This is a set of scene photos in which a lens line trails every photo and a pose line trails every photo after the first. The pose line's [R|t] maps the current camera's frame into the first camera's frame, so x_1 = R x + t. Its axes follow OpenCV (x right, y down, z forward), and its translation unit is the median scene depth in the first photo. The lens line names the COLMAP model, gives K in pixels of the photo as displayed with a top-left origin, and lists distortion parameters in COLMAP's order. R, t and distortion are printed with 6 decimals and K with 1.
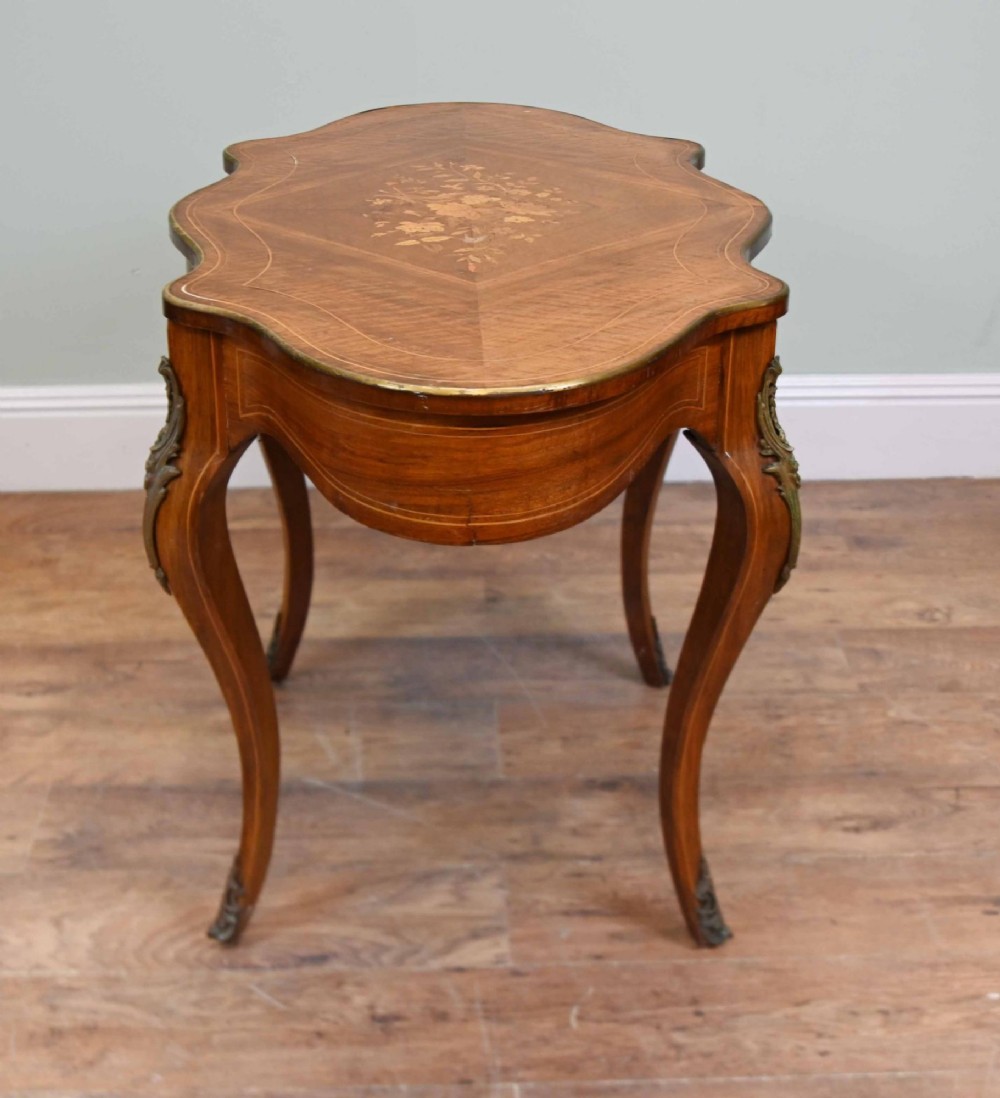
lens RADIAL K [[1780.9, 0, 500.0], [0, 1780.9, 549.0], [0, 0, 1]] dist [-0.108721, 0.104731]
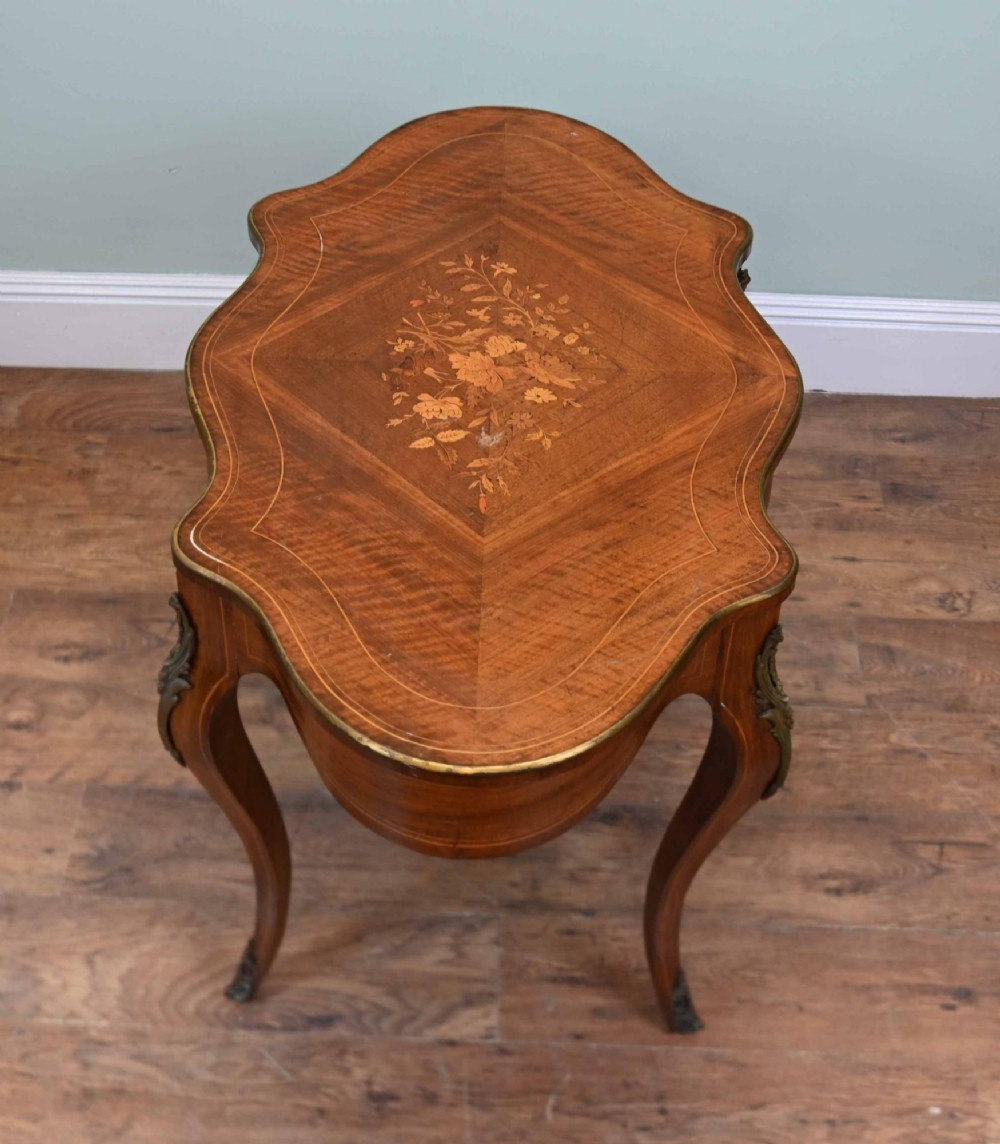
lens RADIAL K [[1792.6, 0, 500.0], [0, 1792.6, 572.0], [0, 0, 1]] dist [-0.060272, -0.085129]
pose [[0.997611, 0.060617, -0.033143, 0.025831], [-0.047824, 0.952137, 0.301907, -0.373652], [0.049858, -0.299601, 0.952761, 0.031098]]
